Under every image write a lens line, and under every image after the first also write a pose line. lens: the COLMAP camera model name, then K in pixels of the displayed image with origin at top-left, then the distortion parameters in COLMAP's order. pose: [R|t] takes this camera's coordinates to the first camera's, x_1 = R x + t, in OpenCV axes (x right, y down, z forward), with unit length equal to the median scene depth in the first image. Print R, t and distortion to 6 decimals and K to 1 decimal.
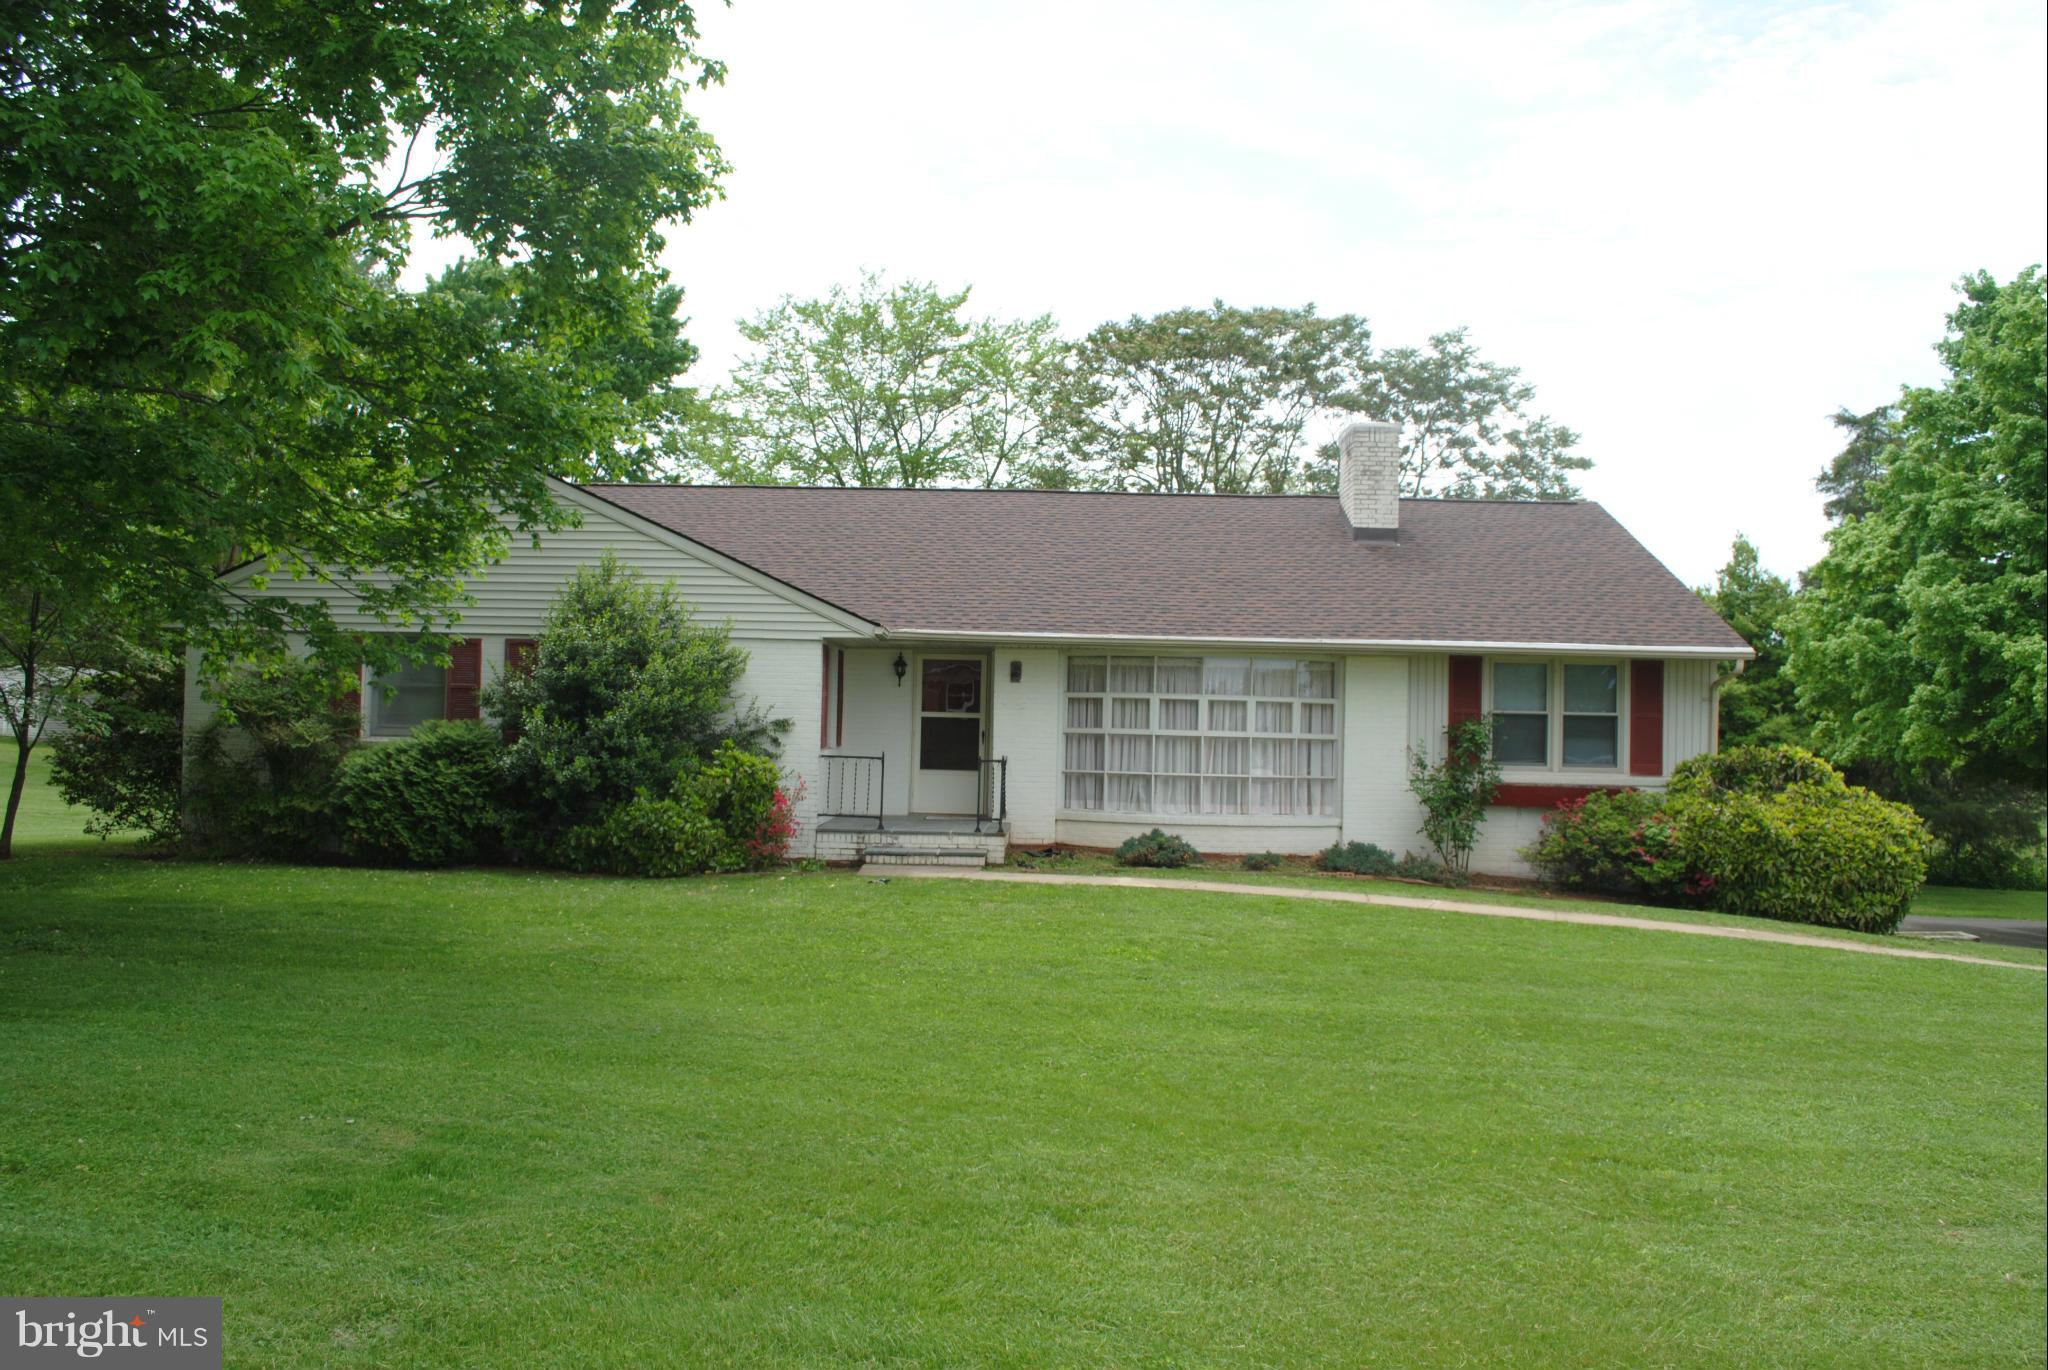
lens RADIAL K [[1817.6, 0, 1020.1], [0, 1817.6, 661.5], [0, 0, 1]] dist [-0.077043, -0.000162]
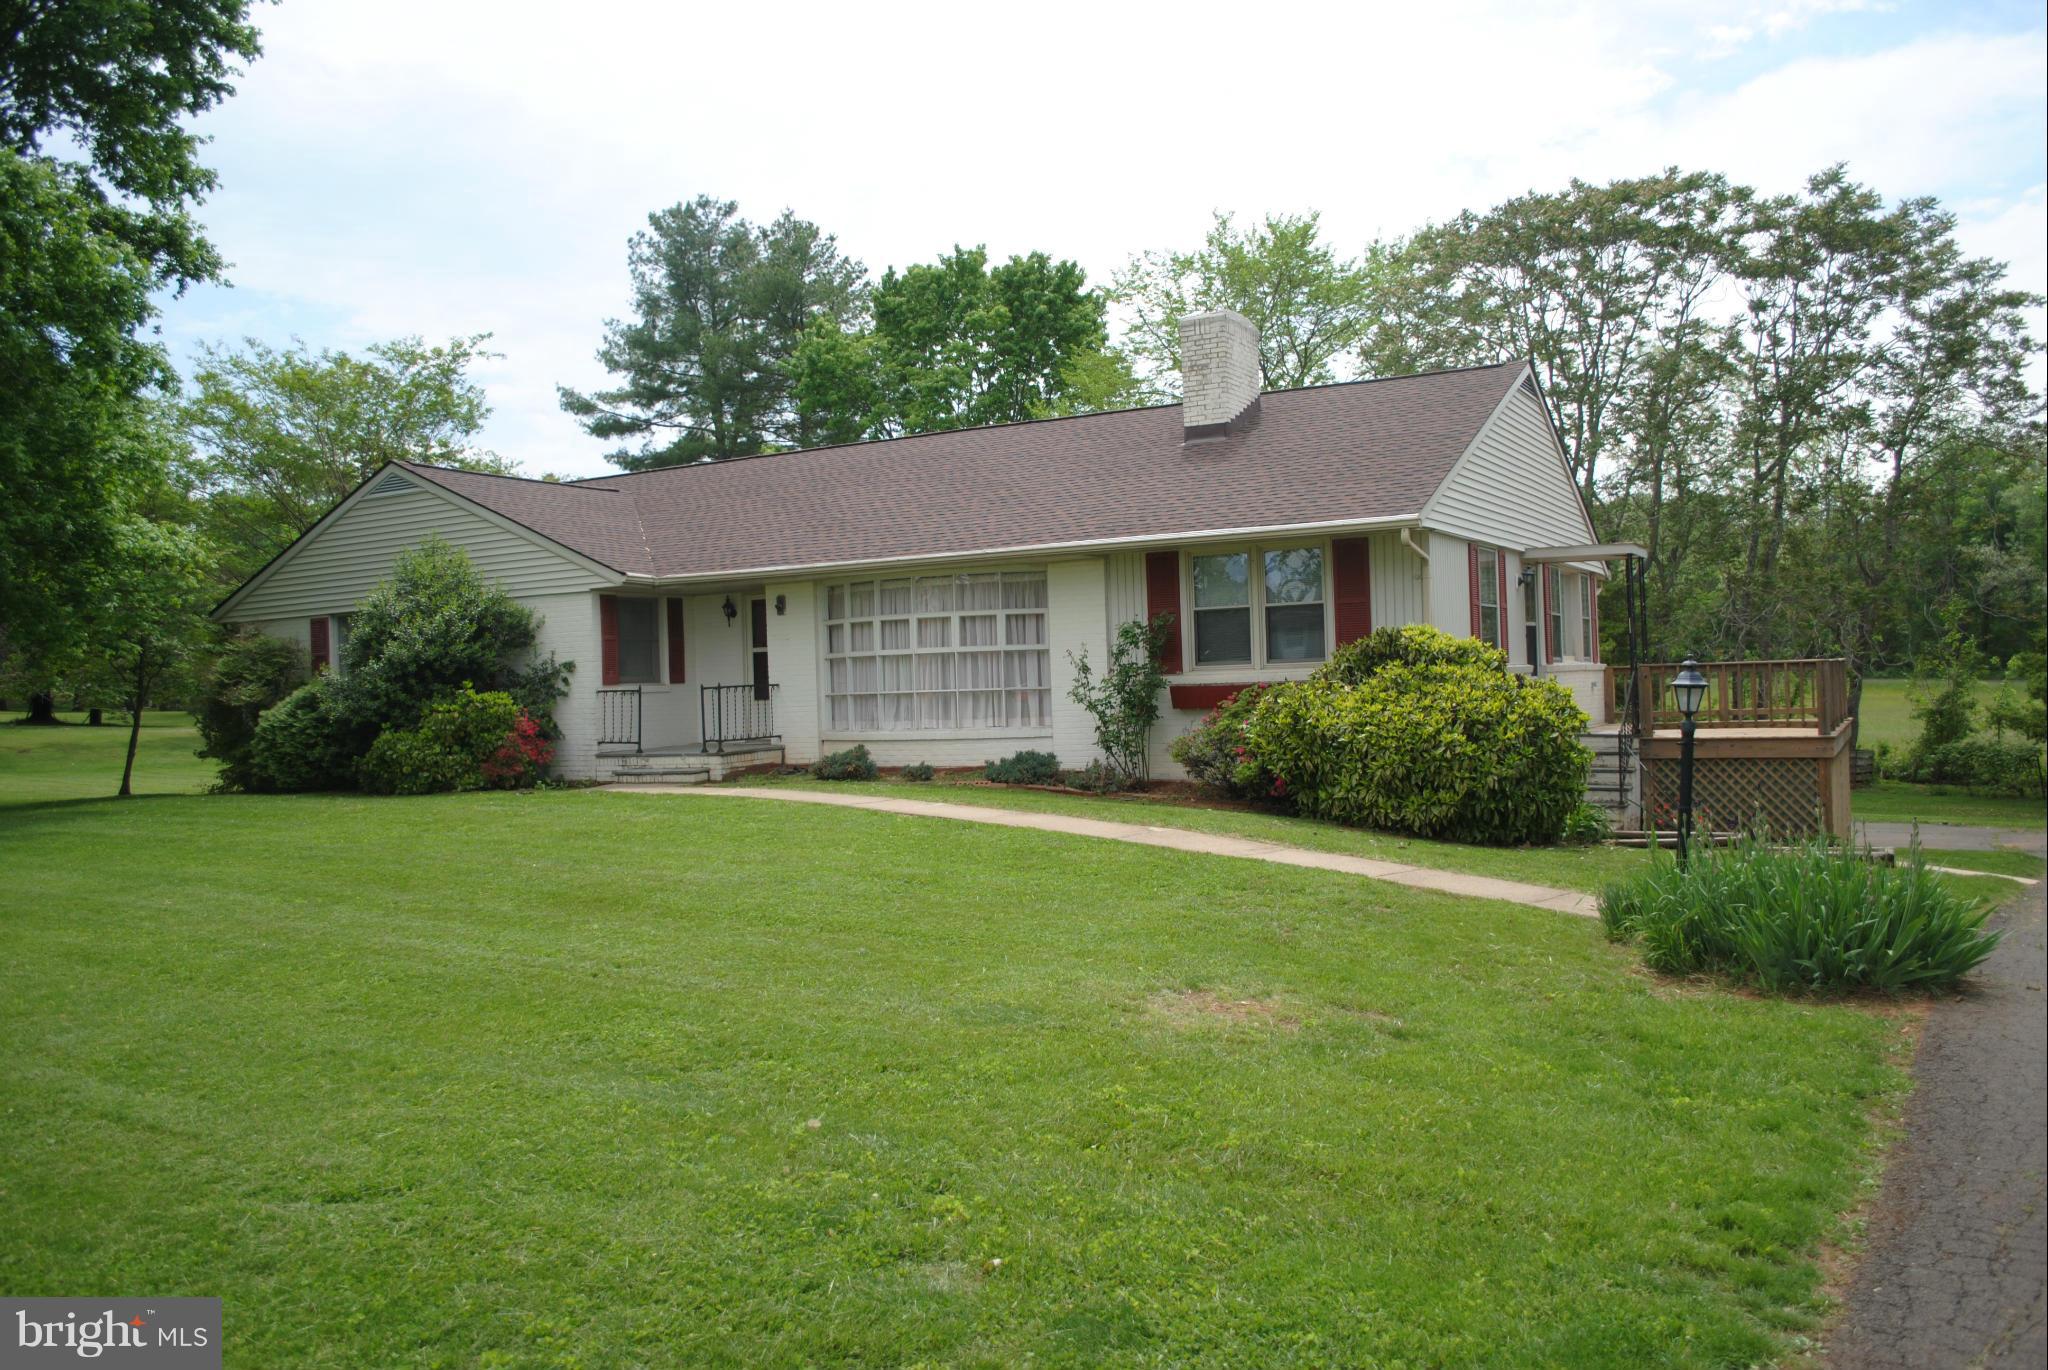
lens RADIAL K [[1817.6, 0, 1020.1], [0, 1817.6, 661.5], [0, 0, 1]] dist [-0.077043, -0.000162]
pose [[0.852432, -0.060063, -0.519376, 0.684741], [0.069147, 0.997605, -0.001880, 0.051442], [0.518245, -0.034311, 0.854543, 0.152302]]
